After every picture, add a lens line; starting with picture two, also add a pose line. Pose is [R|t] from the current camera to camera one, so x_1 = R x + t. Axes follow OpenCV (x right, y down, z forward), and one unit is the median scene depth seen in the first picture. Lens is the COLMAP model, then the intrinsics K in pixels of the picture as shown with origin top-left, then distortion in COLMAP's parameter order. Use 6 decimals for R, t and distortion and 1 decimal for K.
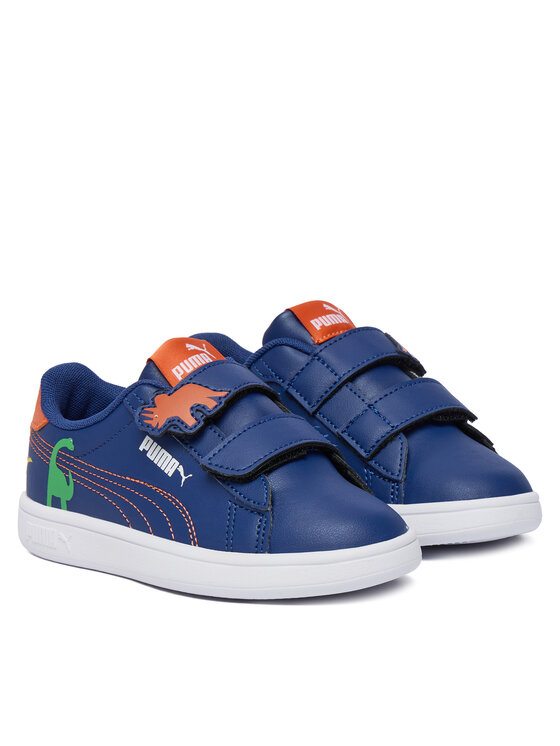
lens RADIAL K [[2034.6, 0, 280.5], [0, 2034.6, 373.7], [0, 0, 1]] dist [-0.109248, 0.000000]
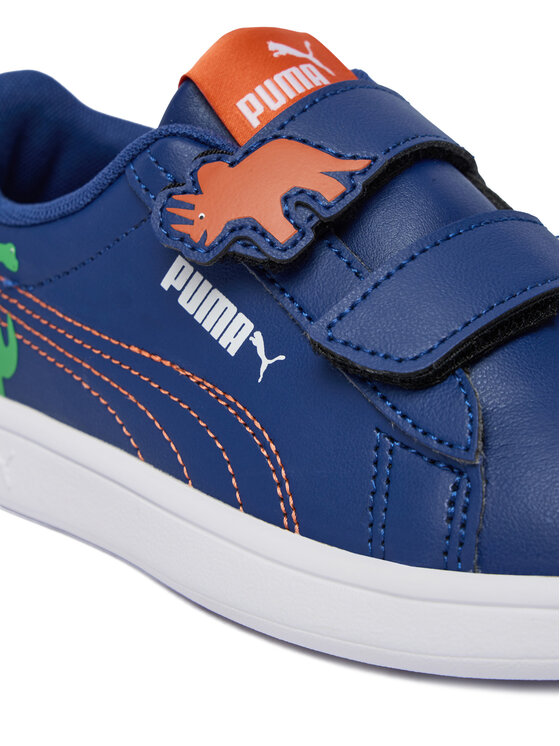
lens RADIAL K [[2034.6, 0, 279.1], [0, 2034.6, 371.6], [0, 0, 1]] dist [-0.109248, 0.000000]
pose [[0.999836, 0.016940, -0.006382, -0.041589], [-0.015655, 0.986167, 0.165011, -0.017469], [0.009089, -0.164884, 0.986271, 0.574789]]
